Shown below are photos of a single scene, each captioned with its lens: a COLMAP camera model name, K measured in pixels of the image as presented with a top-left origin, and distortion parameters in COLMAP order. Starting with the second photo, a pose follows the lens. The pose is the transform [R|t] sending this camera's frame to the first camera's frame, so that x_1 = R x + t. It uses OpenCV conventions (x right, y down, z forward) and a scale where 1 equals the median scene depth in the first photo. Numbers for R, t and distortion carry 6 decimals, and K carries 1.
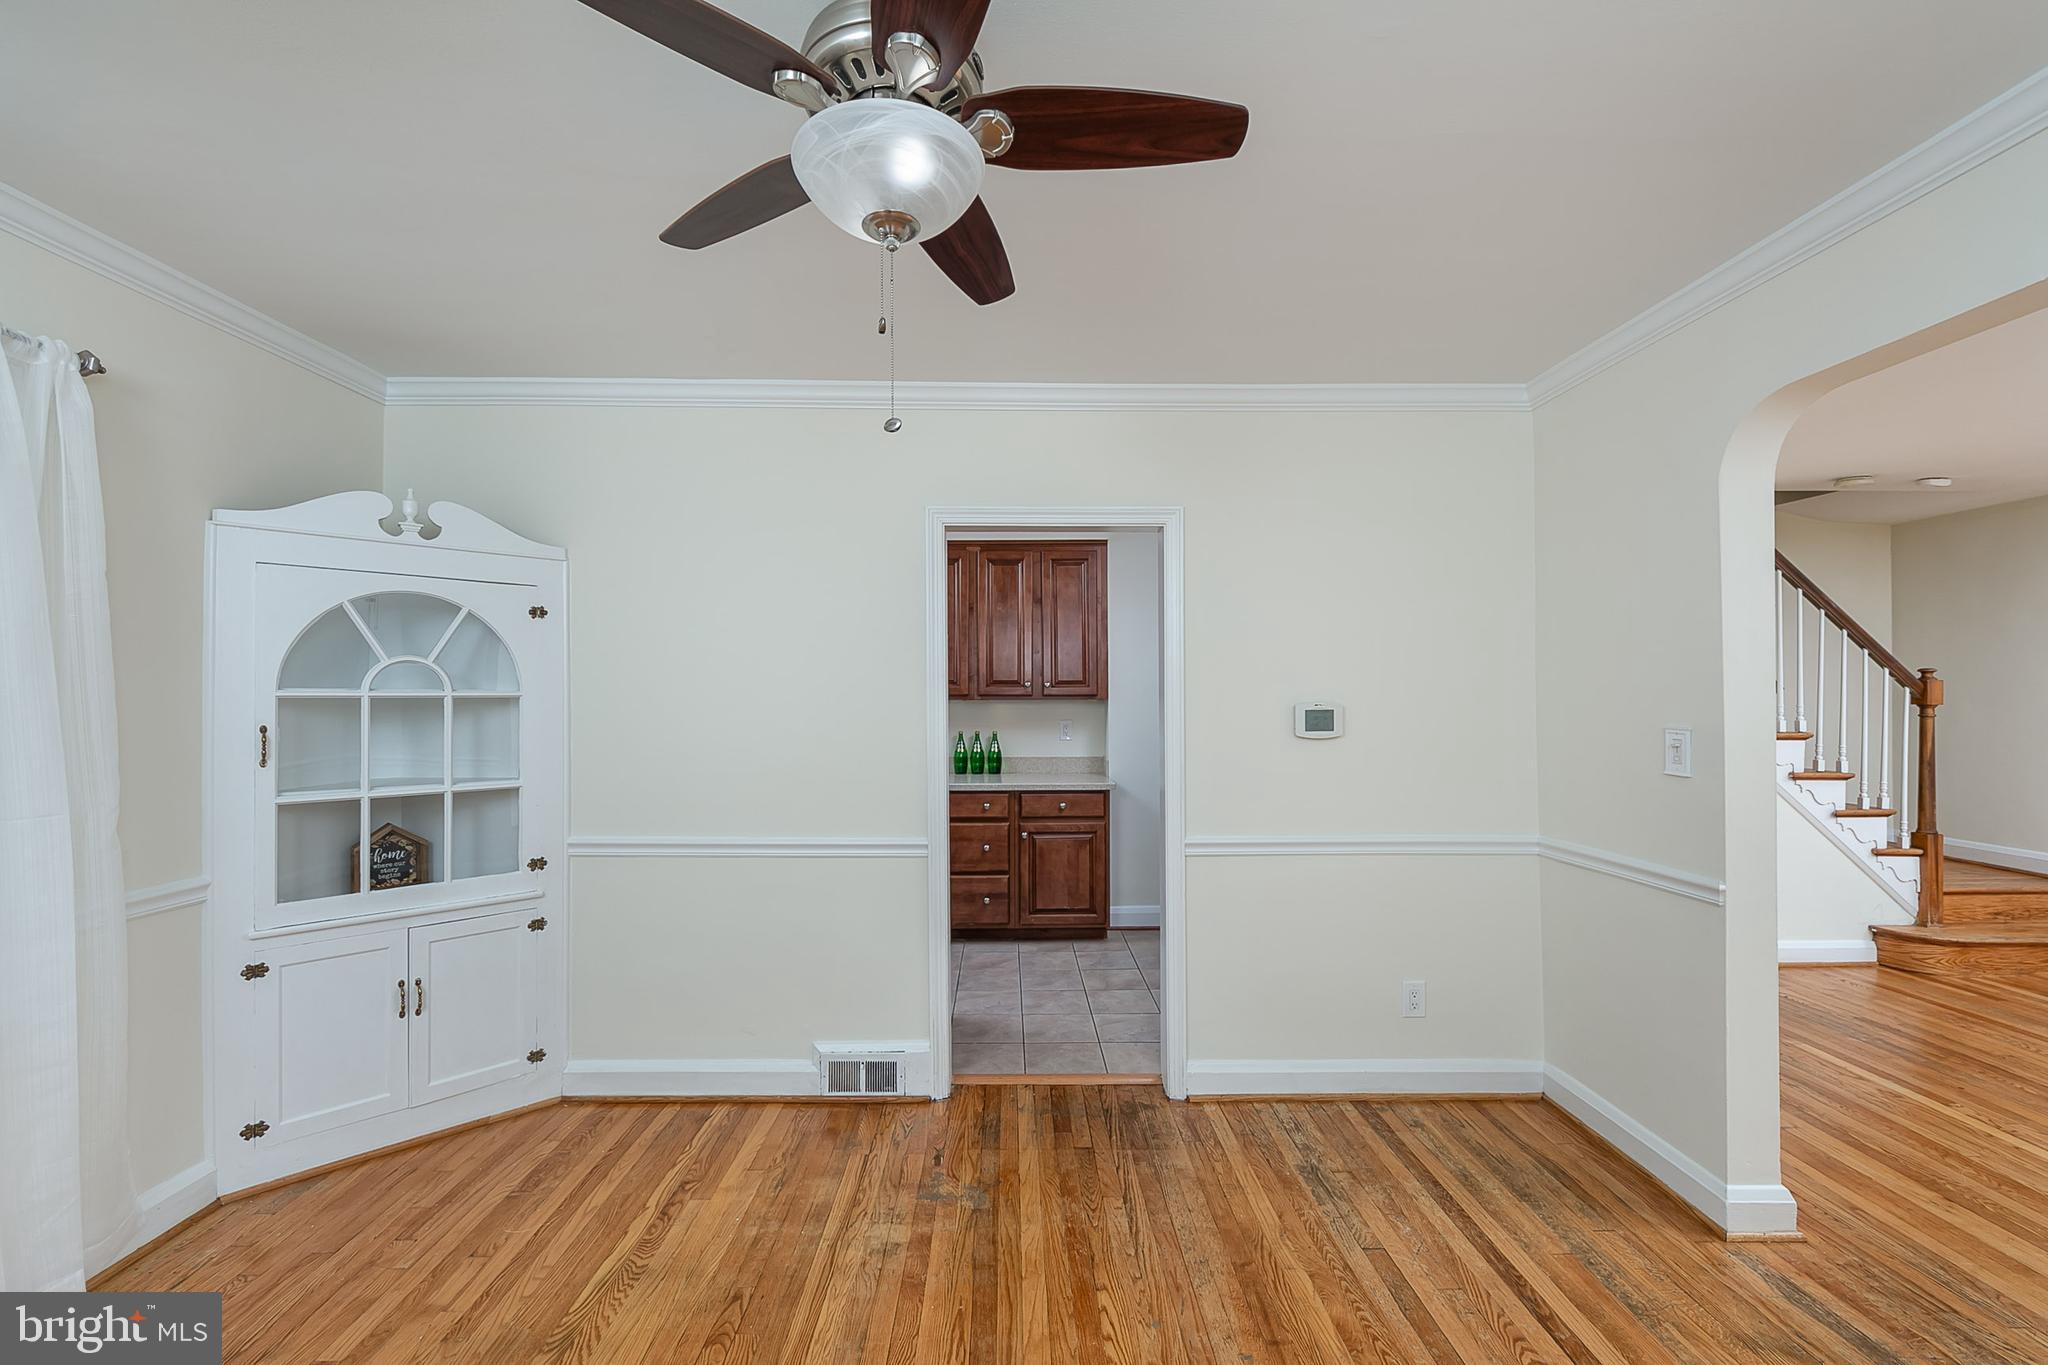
lens RADIAL K [[883.3, 0, 1017.1], [0, 883.3, 672.2], [0, 0, 1]] dist [0.009548, -0.001632]
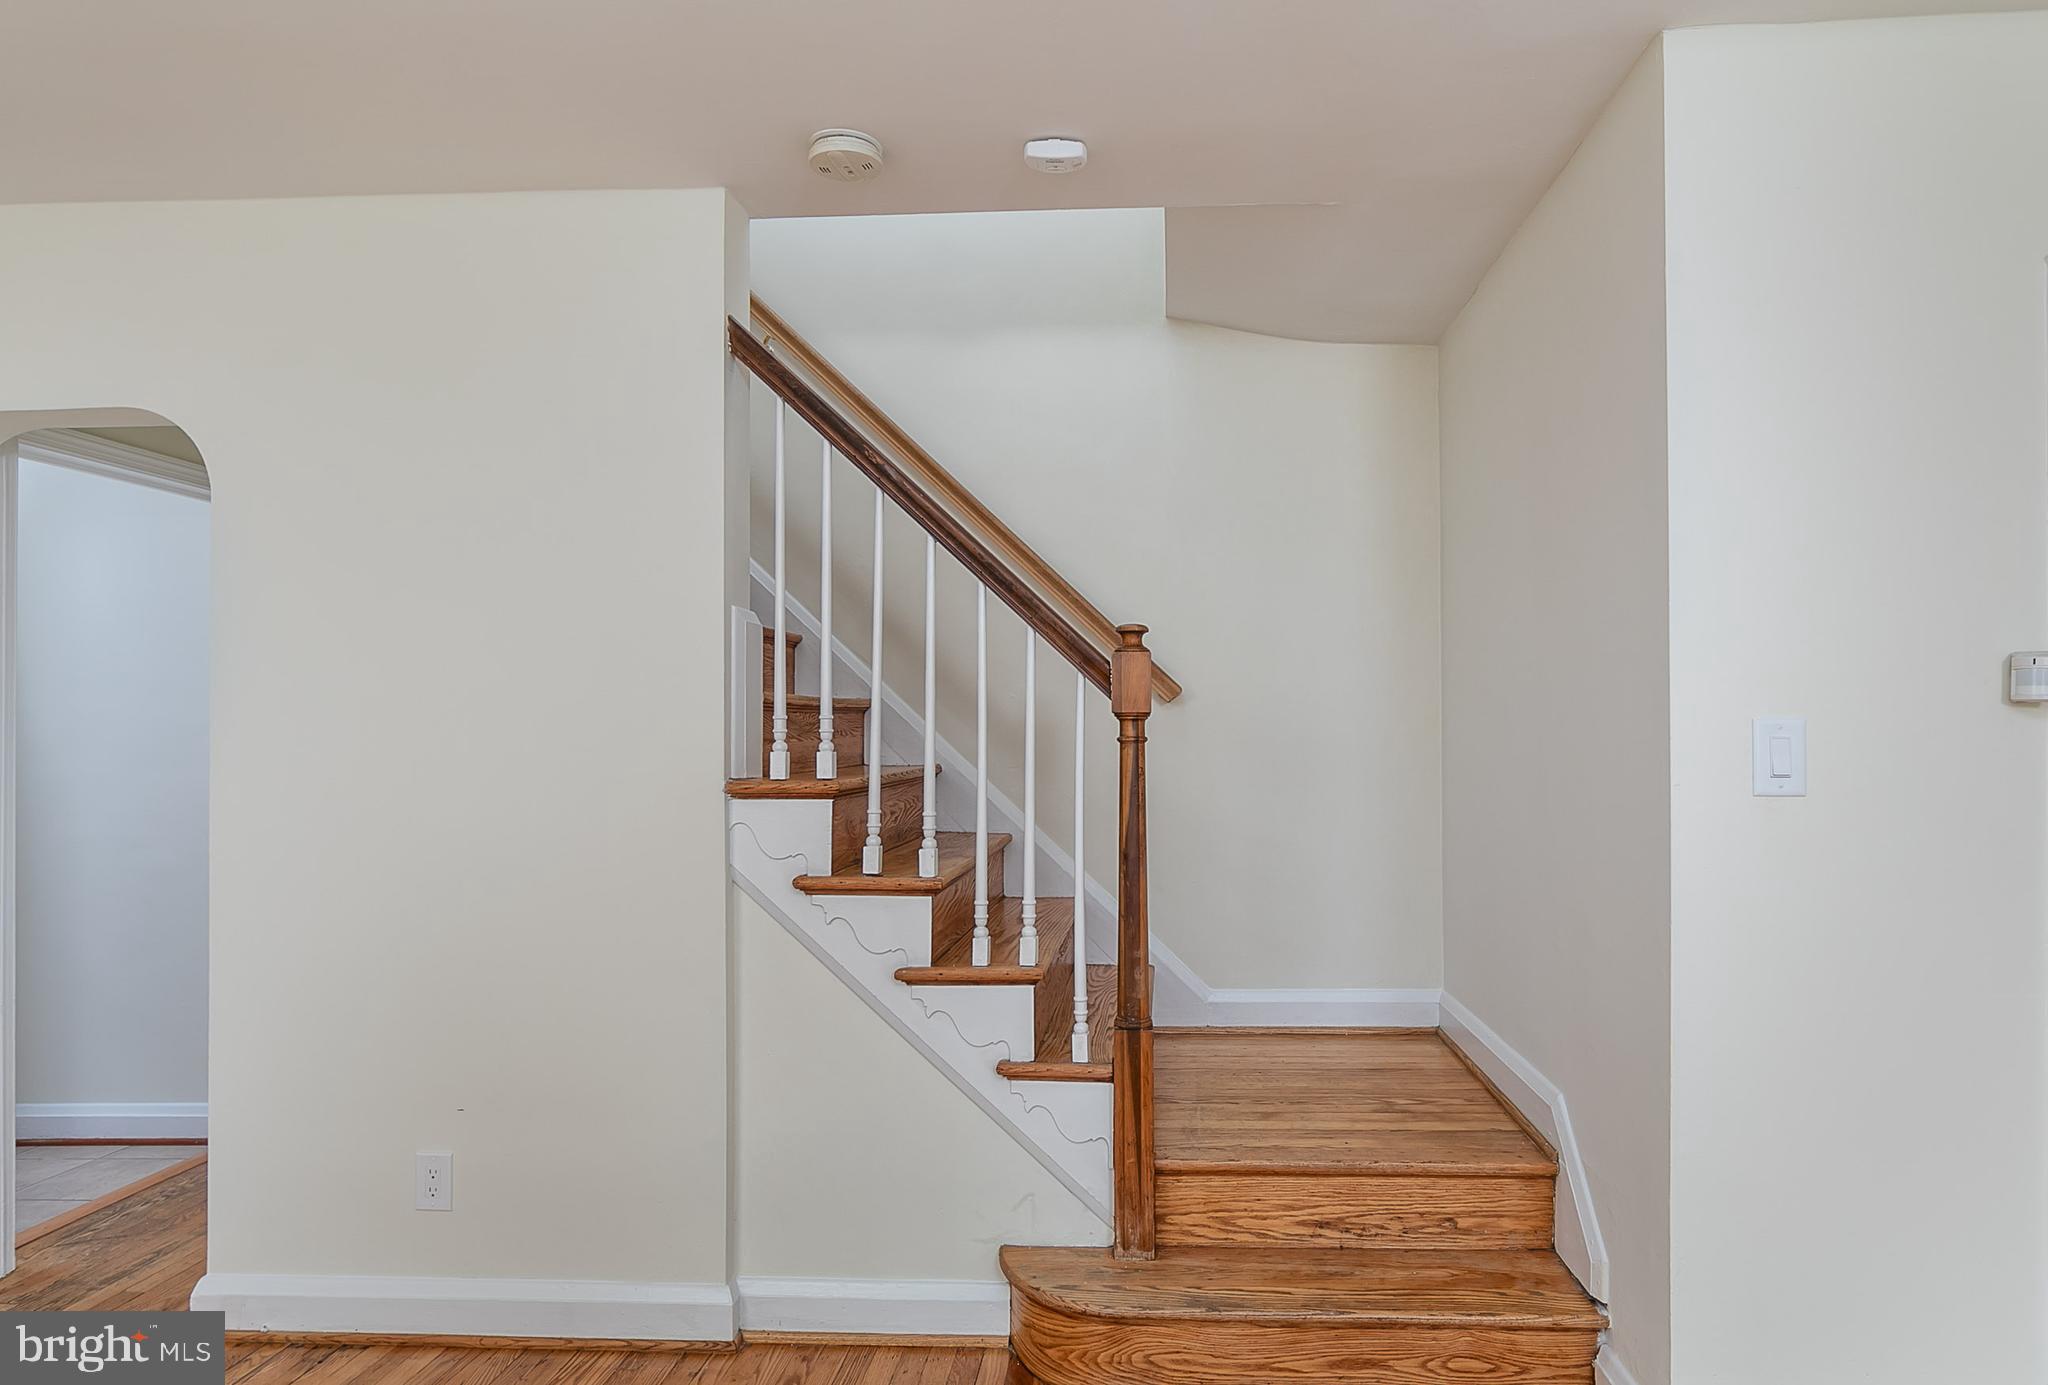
lens RADIAL K [[1180.5, 0, 1107.8], [0, 1180.5, 724.1], [0, 0, 1]] dist [0.003390, -0.001221]
pose [[0.997992, -0.008516, -0.062757, 1.762364], [0.008373, 0.999962, -0.002532, 0.073357], [0.062777, 0.002002, 0.998026, 0.772580]]
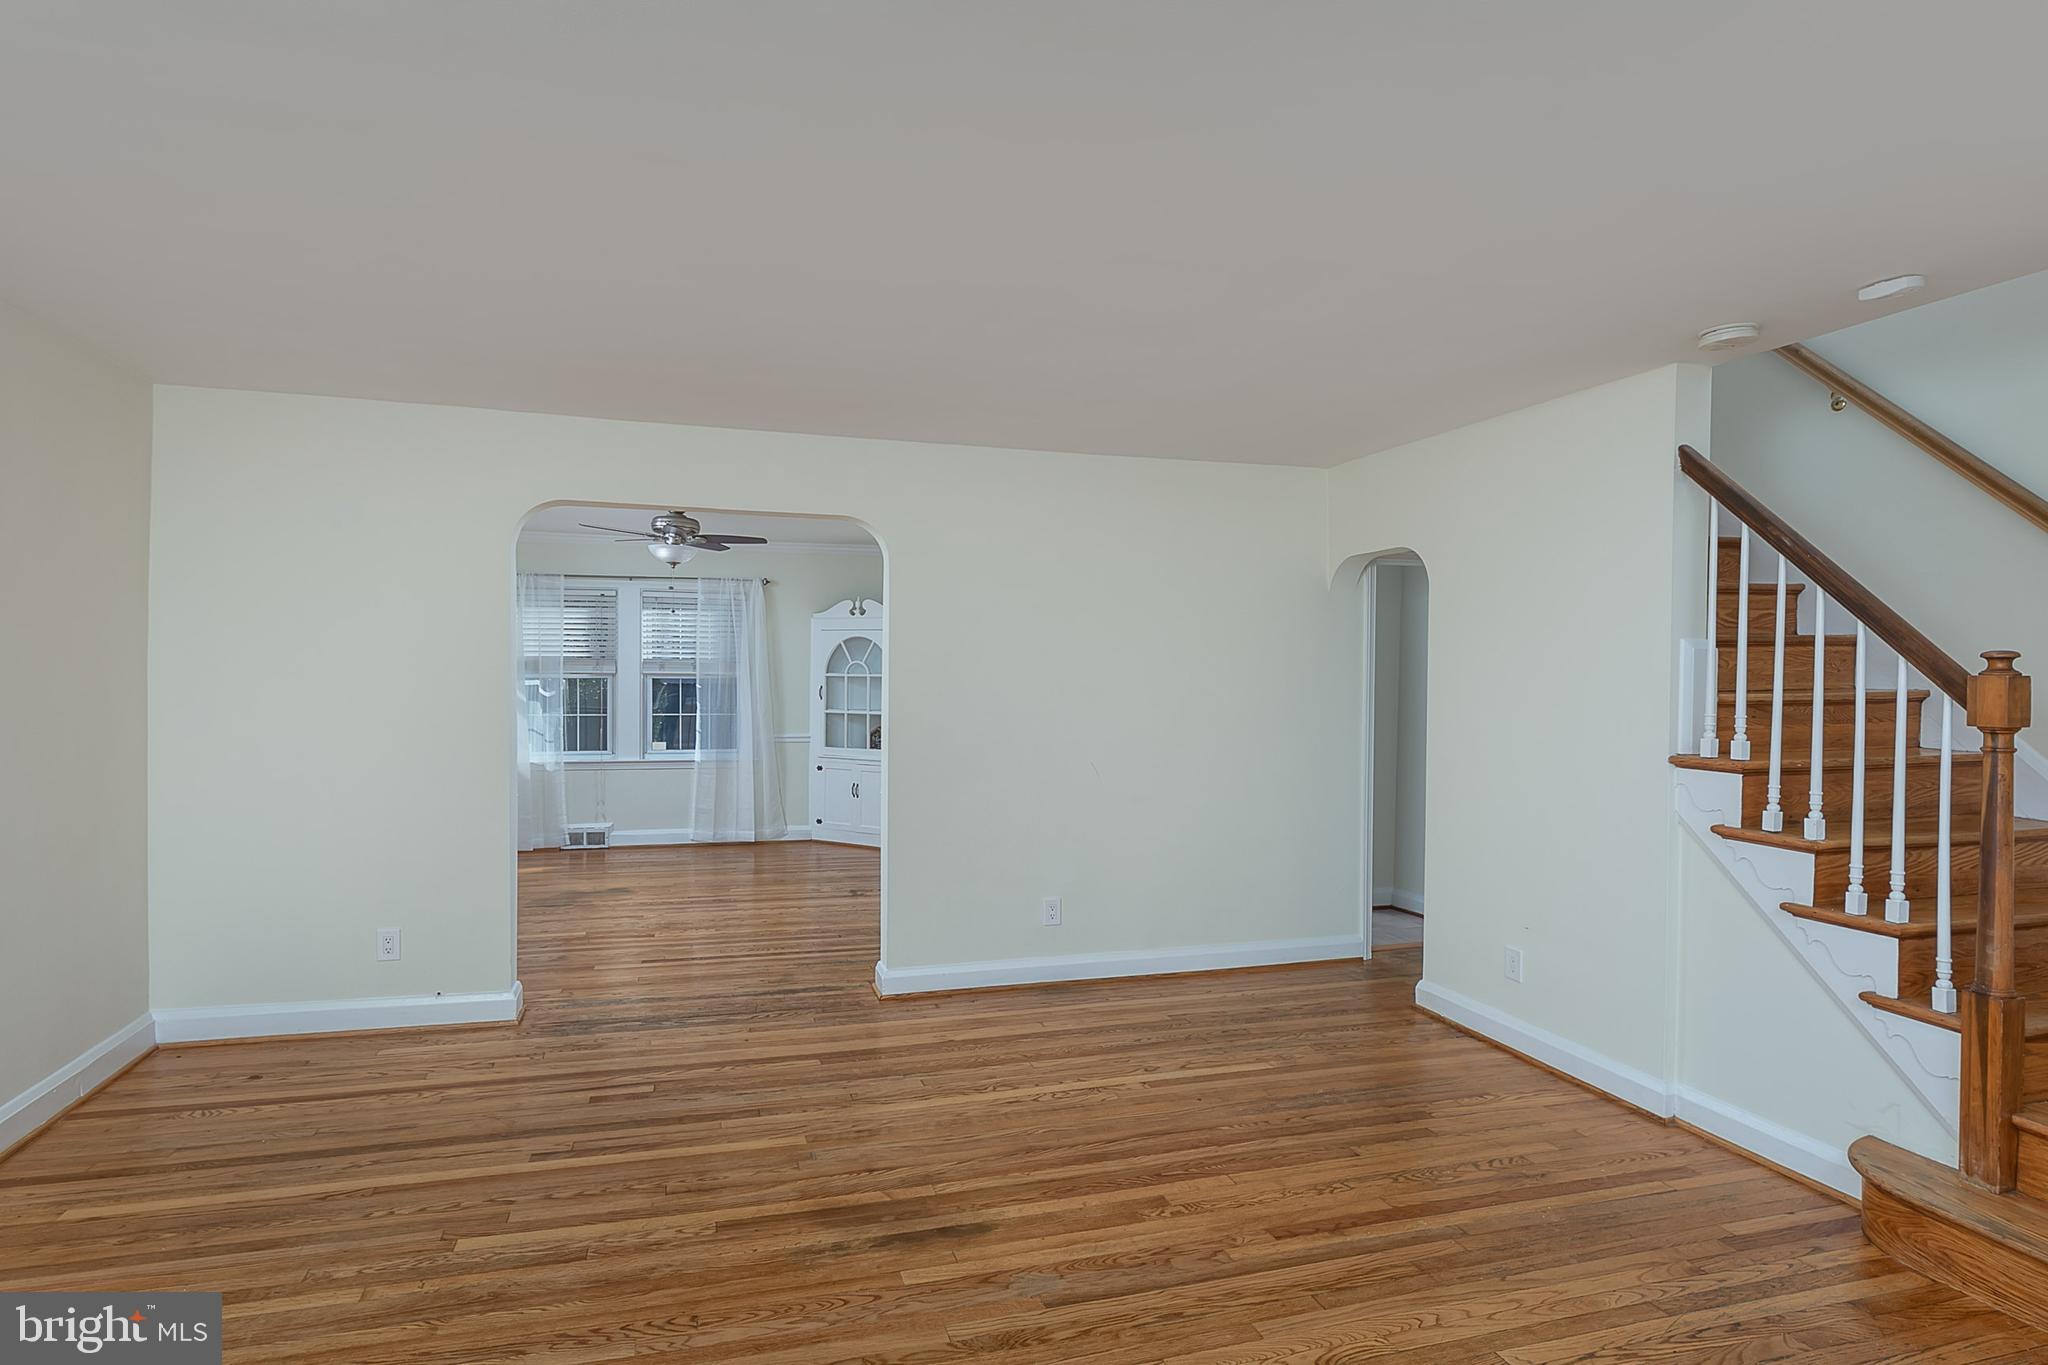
lens RADIAL K [[1024.3, 0, 1002.8], [0, 1024.3, 687.9], [0, 0, 1]] dist [0.007366, -0.004532]
pose [[0.283120, 0.015363, -0.958961, 2.357941], [-0.000107, 0.999872, 0.015986, 0.012499], [0.959084, -0.004423, 0.283086, 0.564810]]
